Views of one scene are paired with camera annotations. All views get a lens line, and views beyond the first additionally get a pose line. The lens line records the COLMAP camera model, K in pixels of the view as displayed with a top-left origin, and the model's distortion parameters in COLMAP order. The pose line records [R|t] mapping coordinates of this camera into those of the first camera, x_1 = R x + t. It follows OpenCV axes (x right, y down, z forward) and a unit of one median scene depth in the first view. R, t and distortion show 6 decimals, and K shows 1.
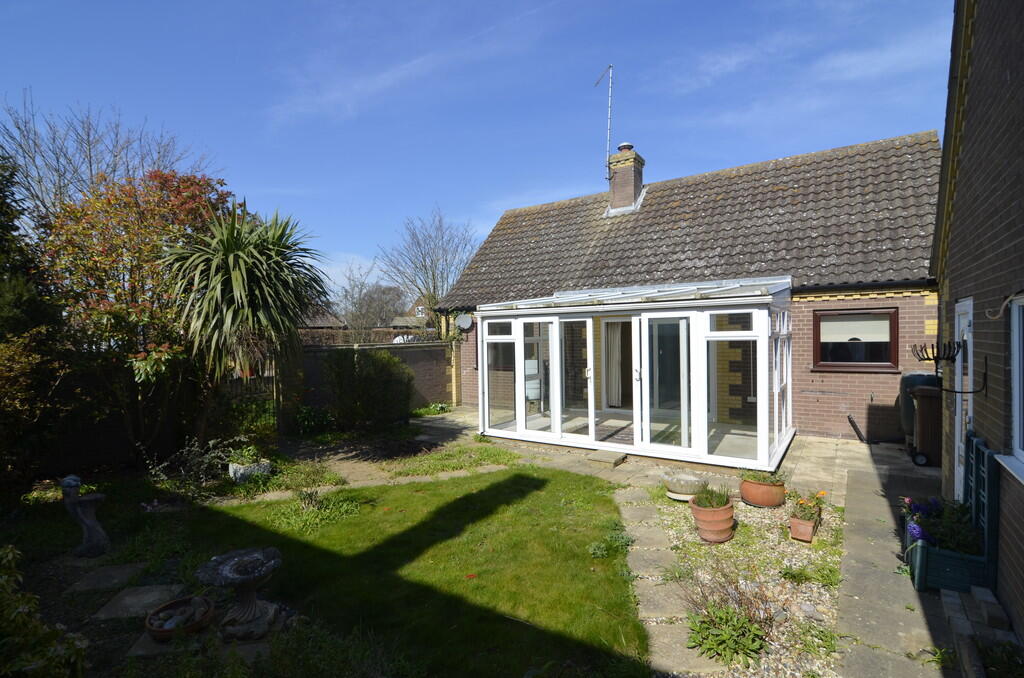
lens RADIAL K [[488.6, 0, 512.0], [0, 488.6, 339.0], [0, 0, 1]] dist [0.001326, -0.020985]
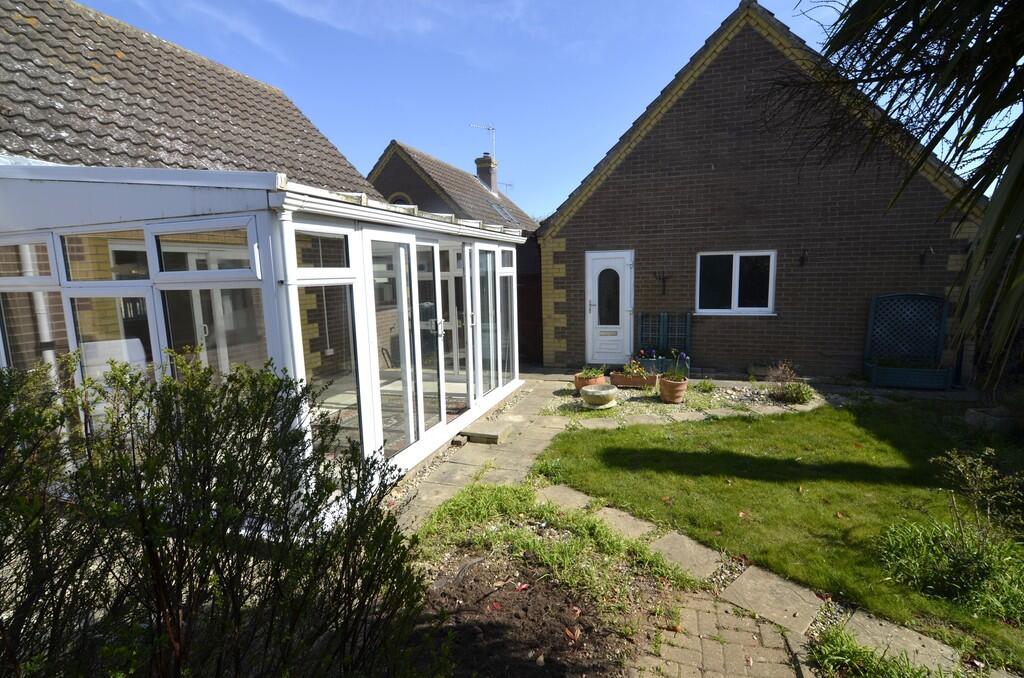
lens RADIAL K [[488.6, 0, 512.0], [0, 488.6, 339.0], [0, 0, 1]] dist [0.001326, -0.020985]
pose [[-0.312960, -0.102278, 0.944243, -0.453493], [0.039478, 0.991925, 0.120527, 0.007607], [-0.948945, 0.074997, -0.306395, 1.012095]]
